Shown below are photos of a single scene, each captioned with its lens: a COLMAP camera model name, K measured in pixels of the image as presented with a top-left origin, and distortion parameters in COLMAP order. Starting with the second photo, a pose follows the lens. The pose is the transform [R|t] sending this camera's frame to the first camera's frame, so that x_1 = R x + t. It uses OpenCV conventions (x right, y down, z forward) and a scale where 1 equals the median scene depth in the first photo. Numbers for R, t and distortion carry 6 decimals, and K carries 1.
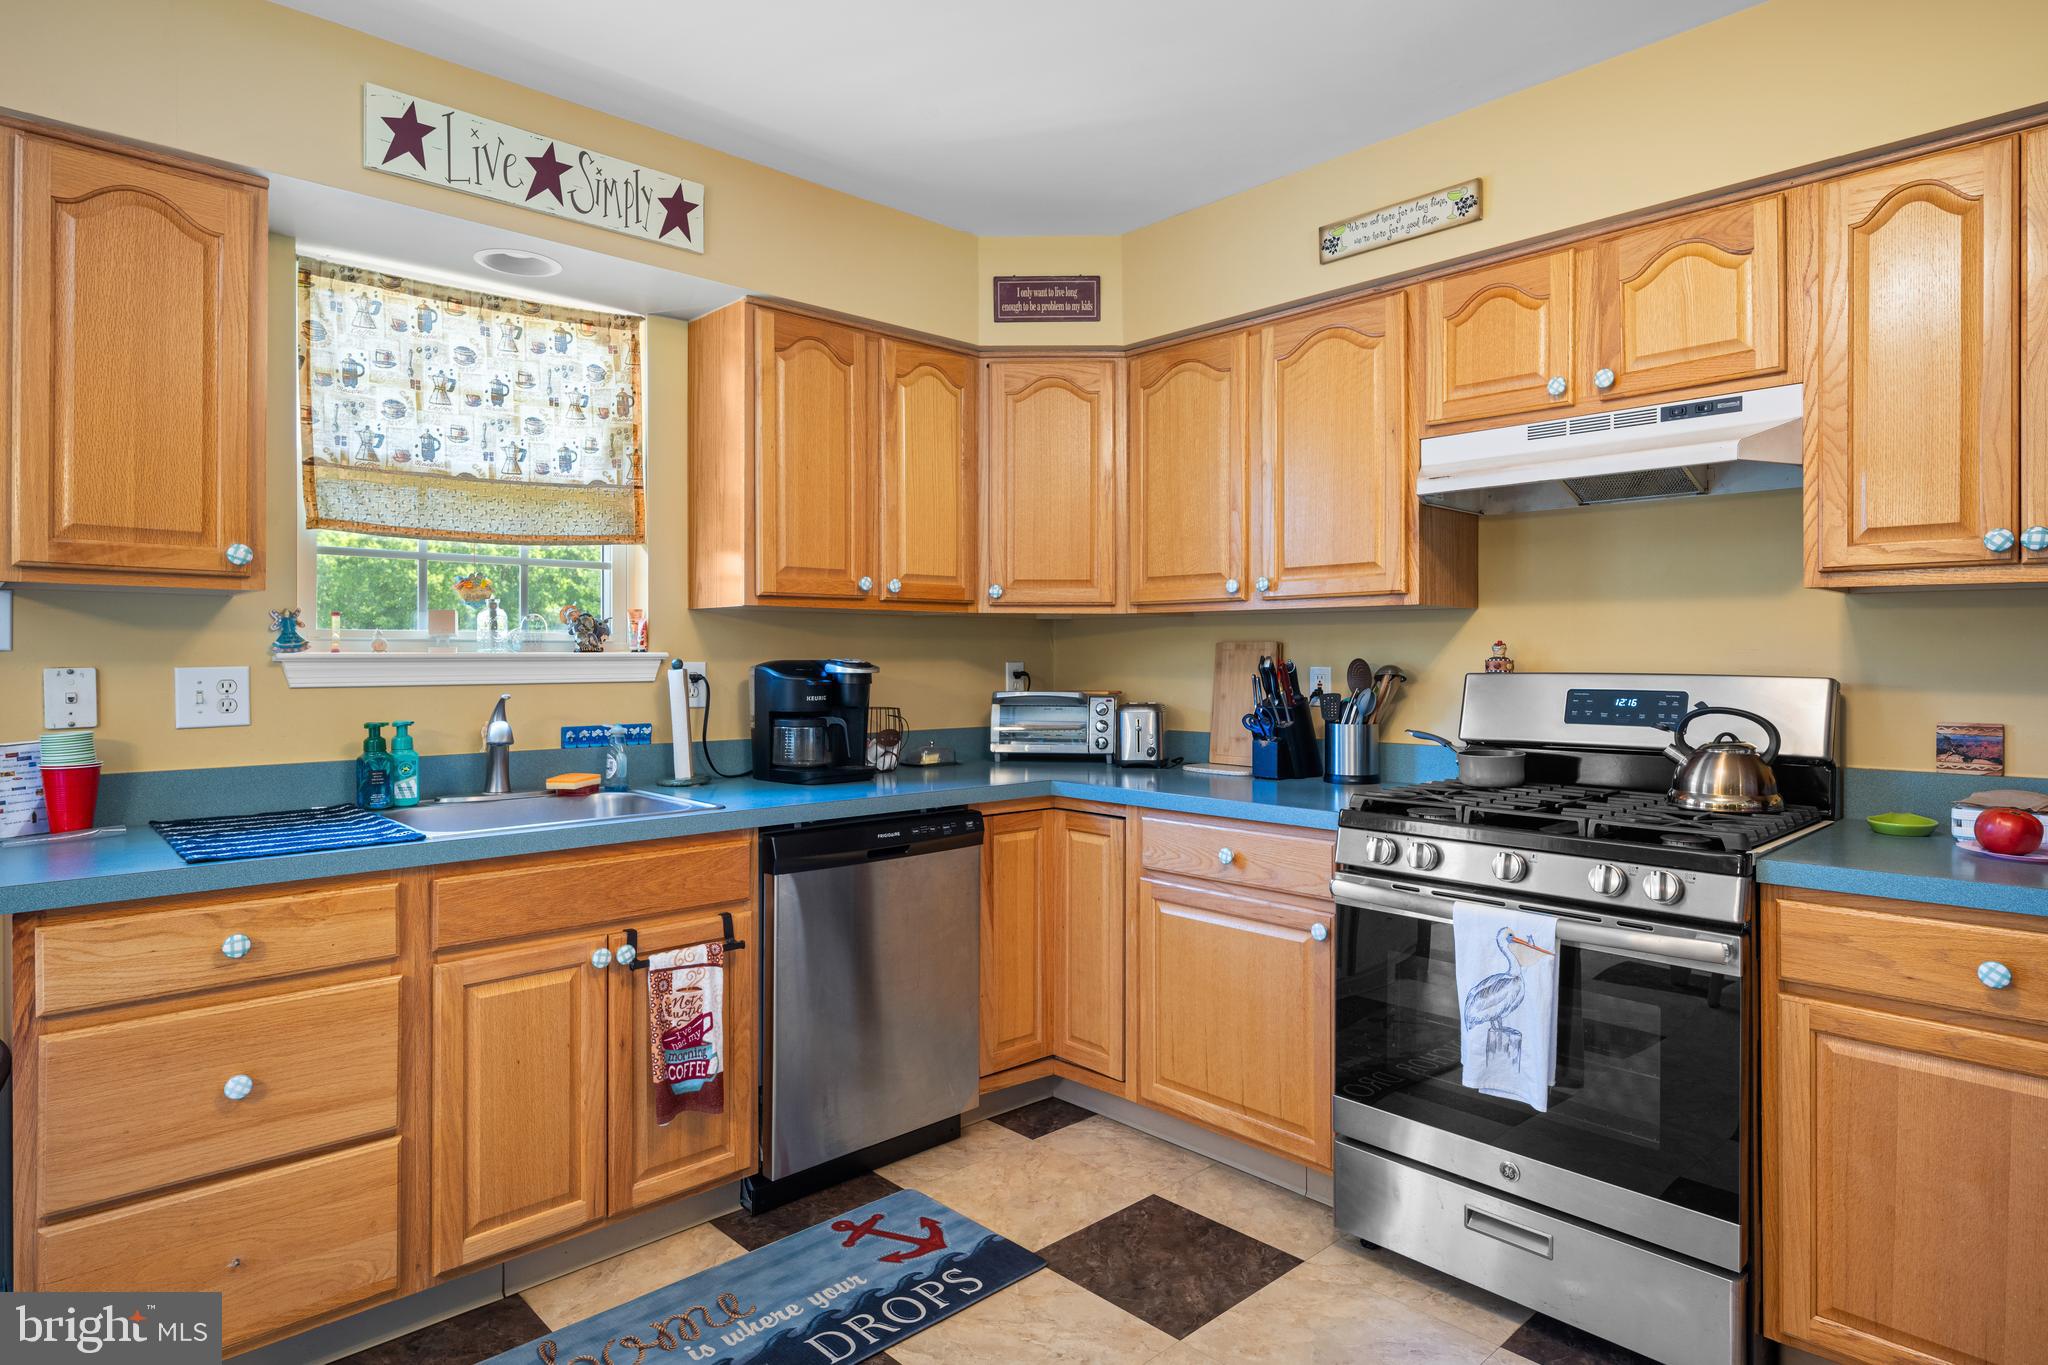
lens RADIAL K [[1134.0, 0, 1025.3], [0, 1134.0, 657.2], [0, 0, 1]] dist [-0.003336, -0.000982]
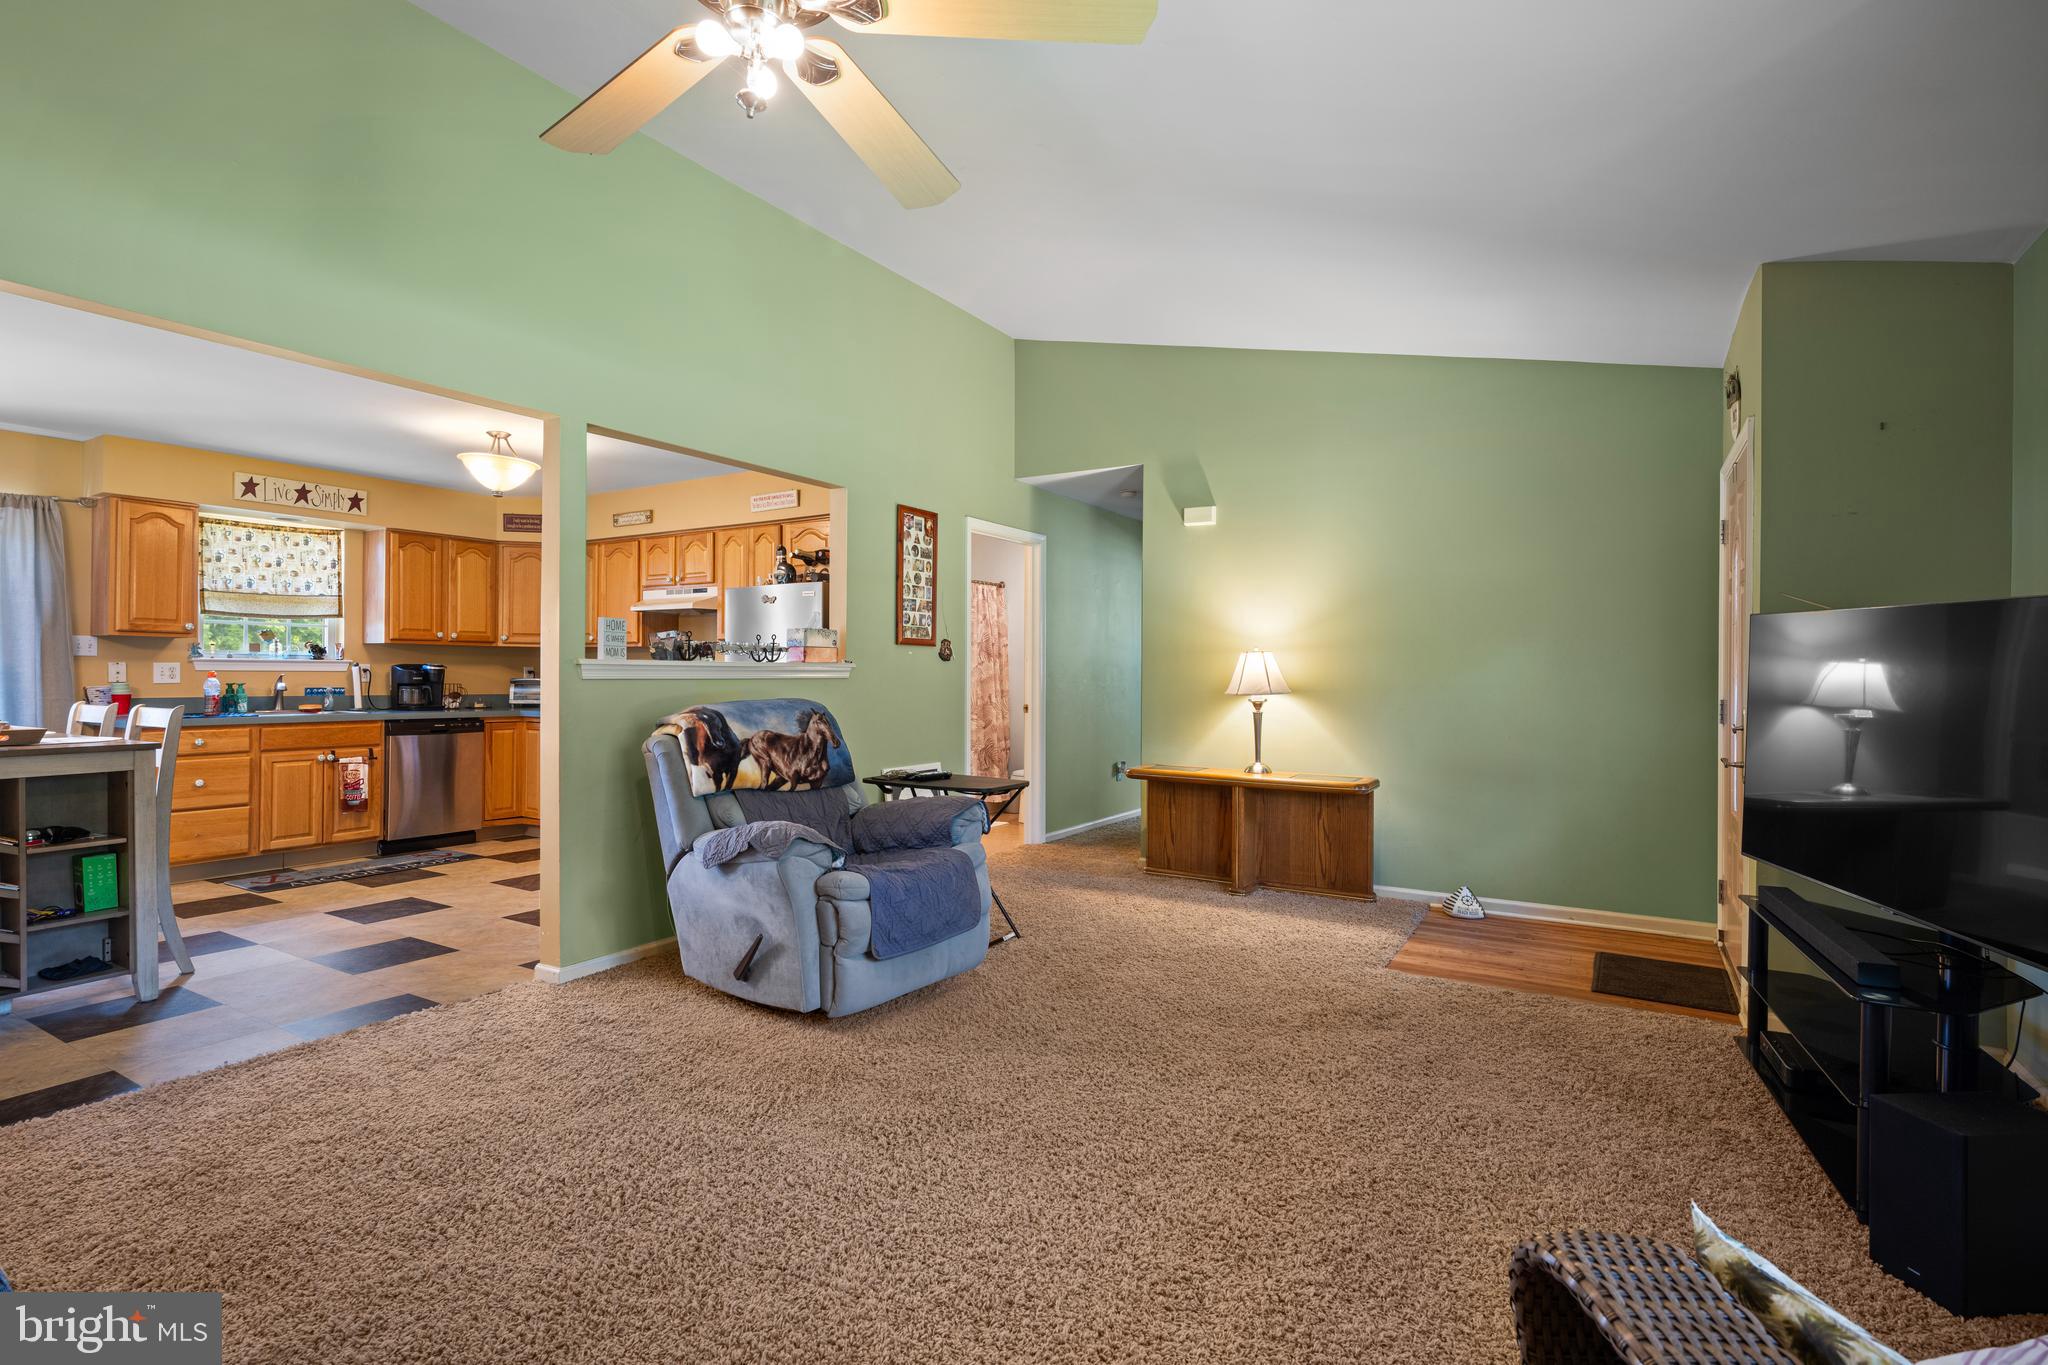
lens RADIAL K [[976.5, 0, 1029.6], [0, 976.5, 672.5], [0, 0, 1]] dist [0.000019, -0.000012]
pose [[0.964714, 0.007413, 0.263197, 0.636868], [-0.006490, 0.999969, -0.004378, 0.025687], [-0.263222, 0.002515, 0.964732, -1.683035]]
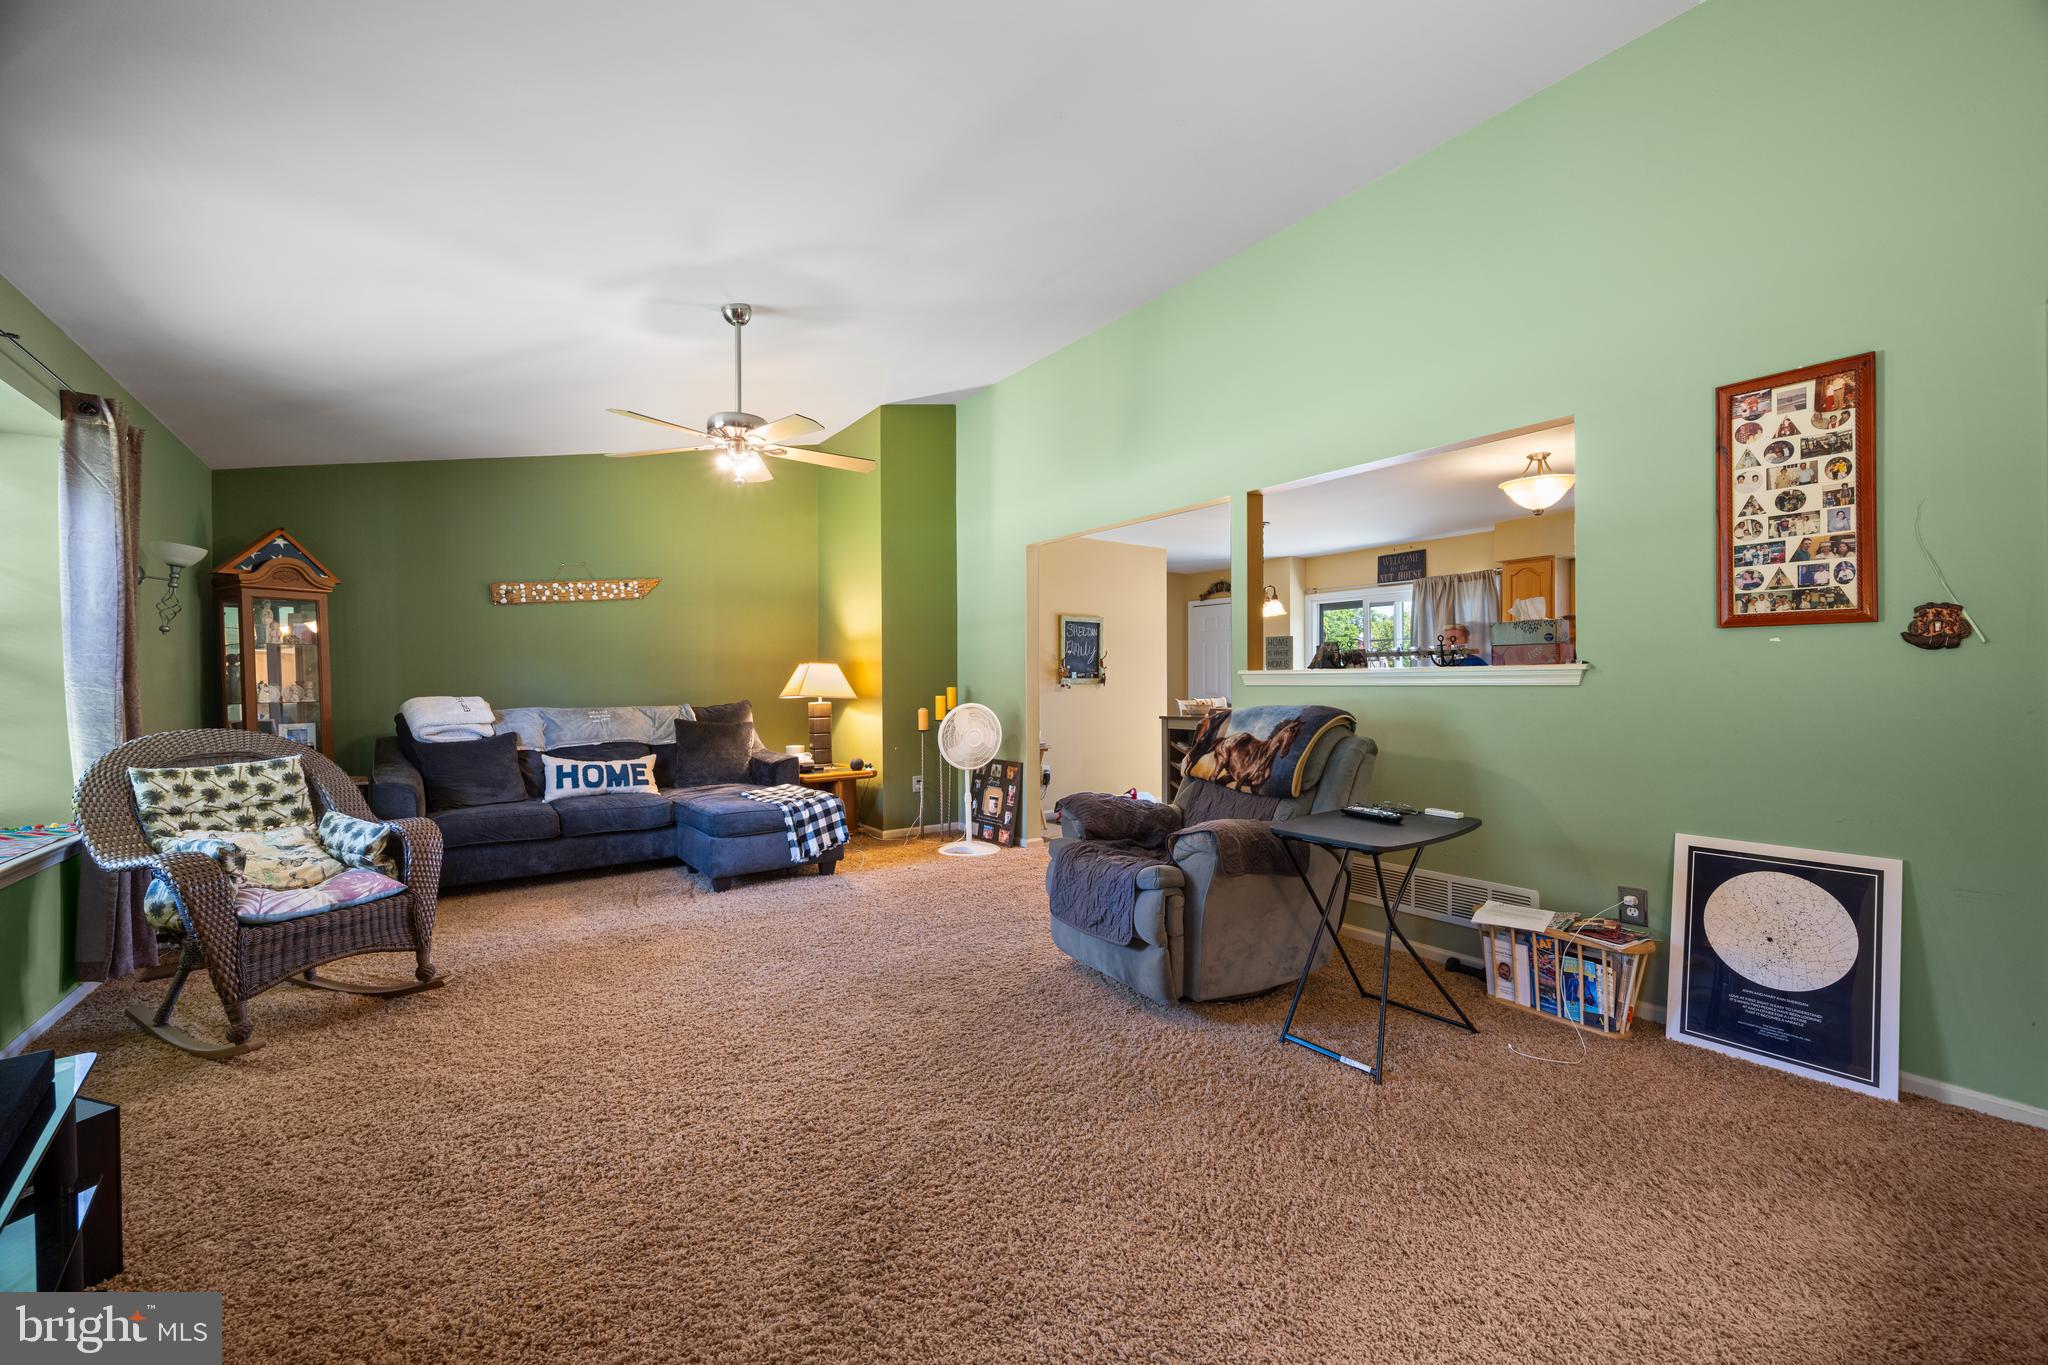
lens RADIAL K [[811.7, 0, 1030.5], [0, 811.7, 679.9], [0, 0, 1]] dist [0.013872, -0.000076]
pose [[-0.121677, 0.000017, -0.992570, 1.945047], [0.003370, 0.999994, -0.000396, 0.021216], [0.992564, -0.003393, -0.121677, -0.415038]]
